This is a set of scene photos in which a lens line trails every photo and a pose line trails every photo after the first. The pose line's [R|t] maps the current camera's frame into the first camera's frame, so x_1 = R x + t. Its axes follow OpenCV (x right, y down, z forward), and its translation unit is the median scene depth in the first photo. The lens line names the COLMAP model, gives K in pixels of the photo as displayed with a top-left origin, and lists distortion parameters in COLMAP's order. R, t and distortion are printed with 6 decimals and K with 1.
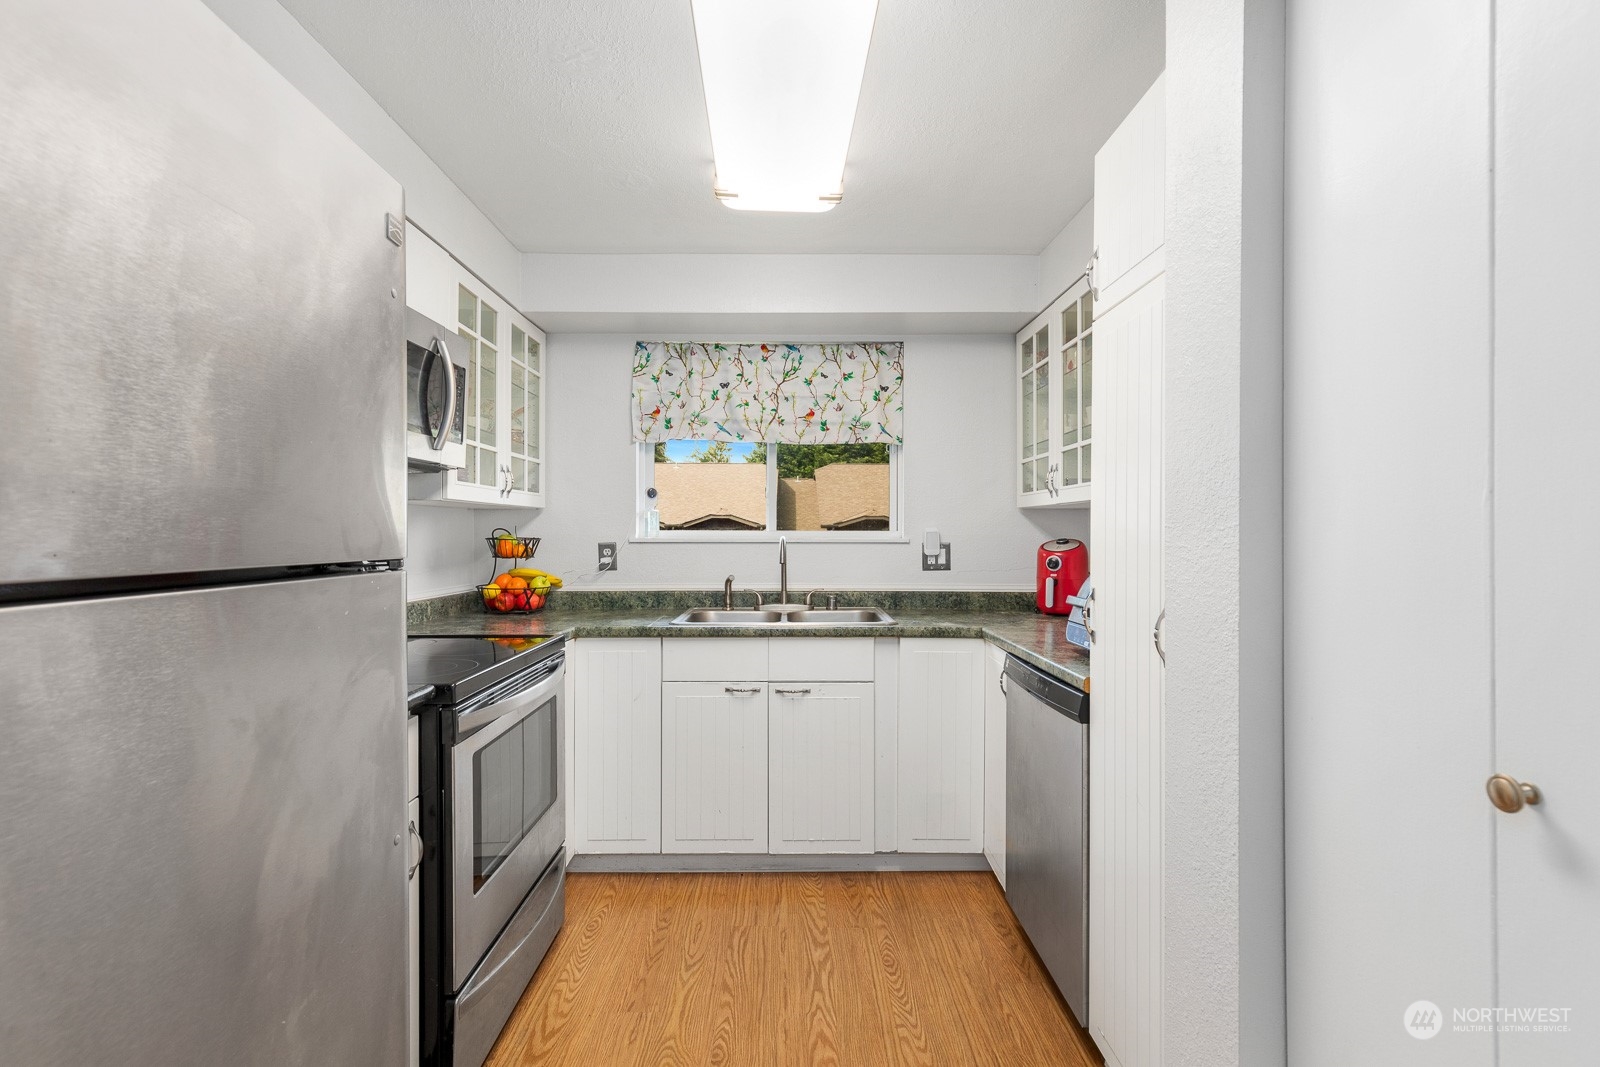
lens RADIAL K [[725.7, 0, 796.7], [0, 725.7, 536.0], [0, 0, 1]] dist [0.008268, -0.004605]
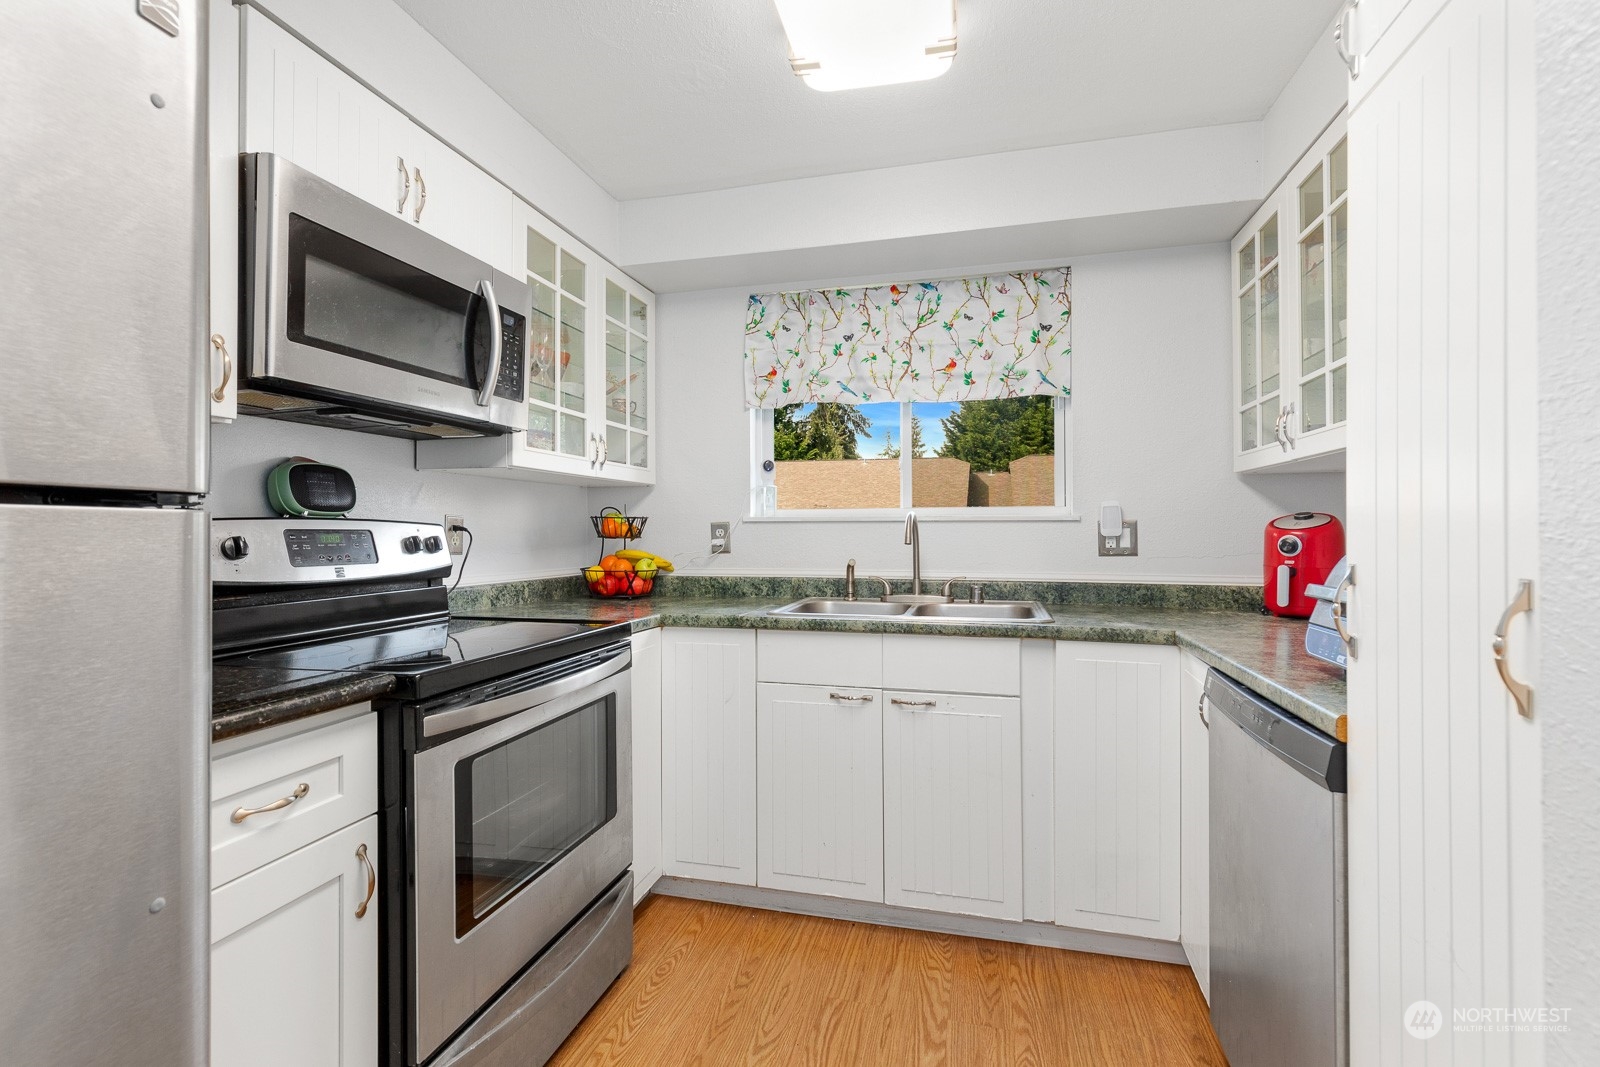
lens RADIAL K [[725.7, 0, 799.7], [0, 725.7, 526.9], [0, 0, 1]] dist [0.008268, -0.004605]
pose [[0.965617, -0.003513, -0.259944, 0.080179], [0.000888, 0.999947, -0.010217, 0.028954], [0.259966, 0.009634, 0.965570, 0.194652]]
